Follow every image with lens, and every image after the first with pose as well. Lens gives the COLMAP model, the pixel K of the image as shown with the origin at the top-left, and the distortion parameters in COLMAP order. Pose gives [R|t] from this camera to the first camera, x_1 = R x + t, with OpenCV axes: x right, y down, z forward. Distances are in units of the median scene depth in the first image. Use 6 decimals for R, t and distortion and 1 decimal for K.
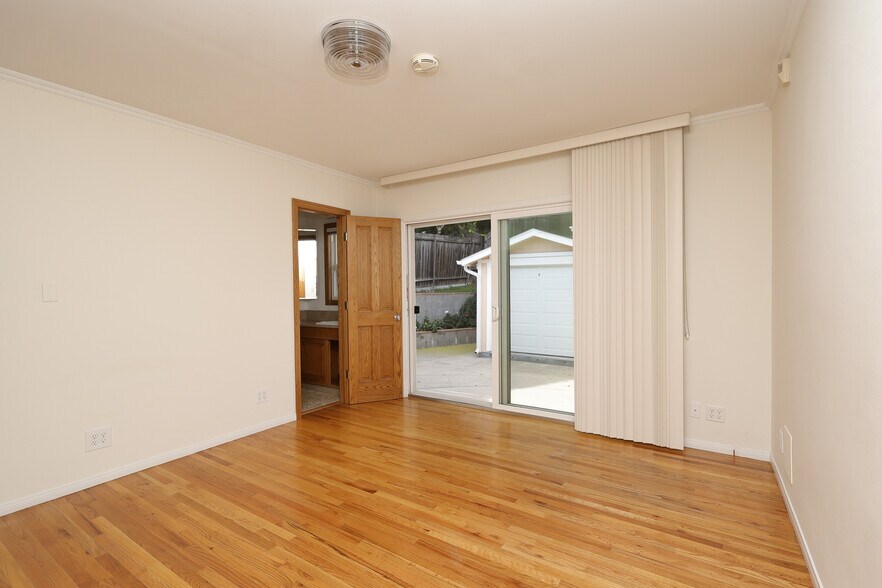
lens RADIAL K [[409.1, 0, 444.4], [0, 409.1, 294.9], [0, 0, 1]] dist [-0.002042, -0.000201]
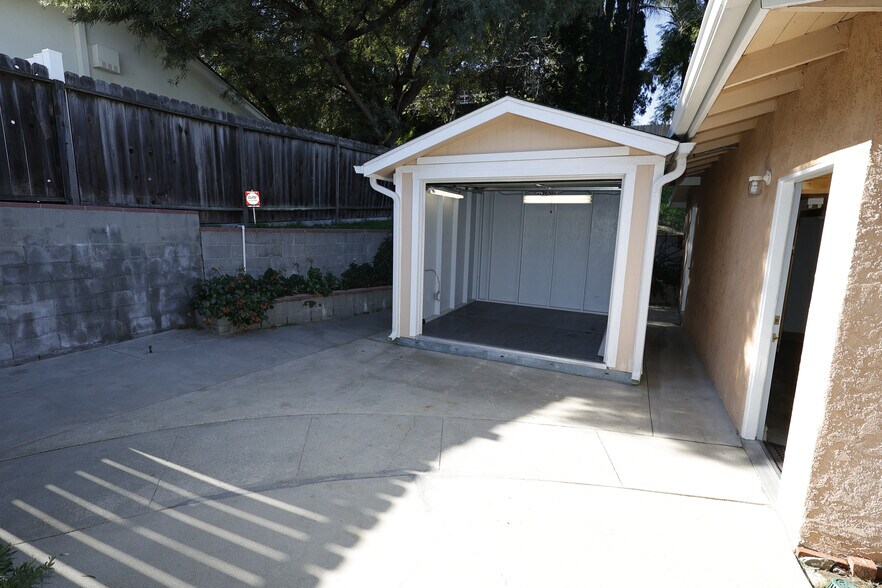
lens RADIAL K [[409.1, 0, 444.4], [0, 409.1, 294.9], [0, 0, 1]] dist [-0.002042, -0.000201]
pose [[0.988180, 0.003907, 0.153250, 0.058044], [-0.026414, 0.989063, 0.145110, -0.000284], [-0.151007, -0.147443, 0.977475, 0.415010]]
